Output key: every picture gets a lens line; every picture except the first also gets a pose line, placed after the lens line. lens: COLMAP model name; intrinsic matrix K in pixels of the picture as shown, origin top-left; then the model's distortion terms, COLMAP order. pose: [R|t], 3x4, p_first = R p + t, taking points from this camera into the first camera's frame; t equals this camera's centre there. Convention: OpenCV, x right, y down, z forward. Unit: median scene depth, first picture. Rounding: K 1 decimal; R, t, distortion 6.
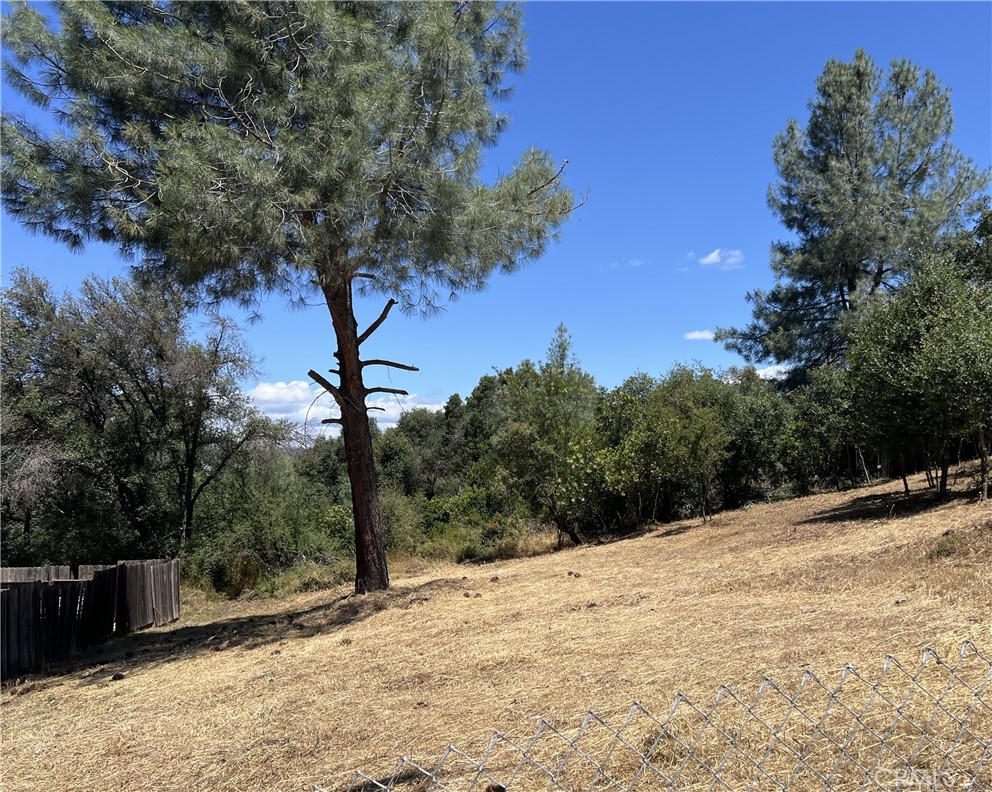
lens RADIAL K [[960.0, 0, 567.4], [0, 960.0, 463.4], [0, 0, 1]] dist [0.151094, -0.325827]
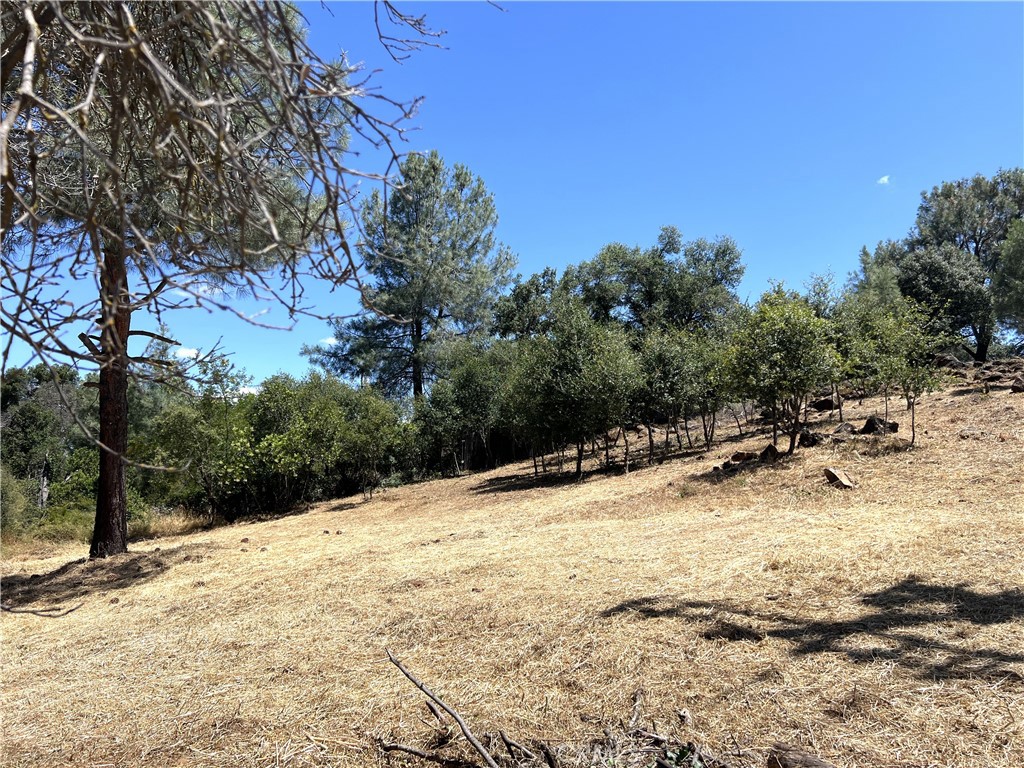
lens RADIAL K [[853.6, 0, 508.1], [0, 853.6, 378.7], [0, 0, 1]] dist [0.095458, -0.134125]
pose [[0.836888, 0.092001, 0.539587, -0.265841], [-0.024740, 0.991124, -0.130618, 0.042212], [-0.546814, 0.095963, 0.831736, 0.002087]]
